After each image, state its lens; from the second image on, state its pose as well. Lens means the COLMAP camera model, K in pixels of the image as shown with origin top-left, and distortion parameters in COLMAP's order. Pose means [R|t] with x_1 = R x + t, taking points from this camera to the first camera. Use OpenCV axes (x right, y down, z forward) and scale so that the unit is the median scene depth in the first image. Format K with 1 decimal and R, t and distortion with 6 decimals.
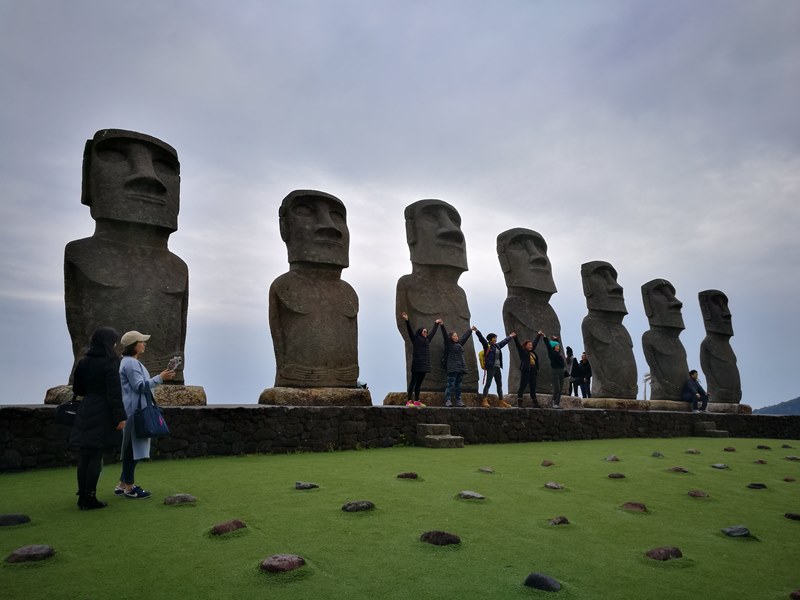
lens RADIAL K [[615.9, 0, 405.7], [0, 615.9, 298.1], [0, 0, 1]] dist [0.023536, -0.001125]
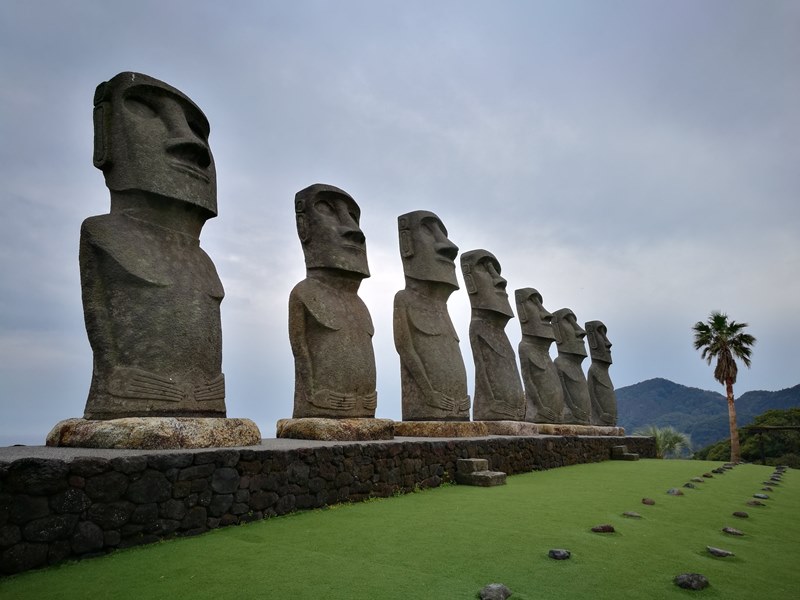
lens RADIAL K [[615.9, 0, 394.5], [0, 615.9, 299.3], [0, 0, 1]] dist [0.023536, -0.001125]
pose [[0.945707, 0.062330, 0.318987, -0.365236], [-0.054990, 0.997975, -0.031974, 0.006139], [-0.320334, 0.012697, 0.947219, 0.175798]]
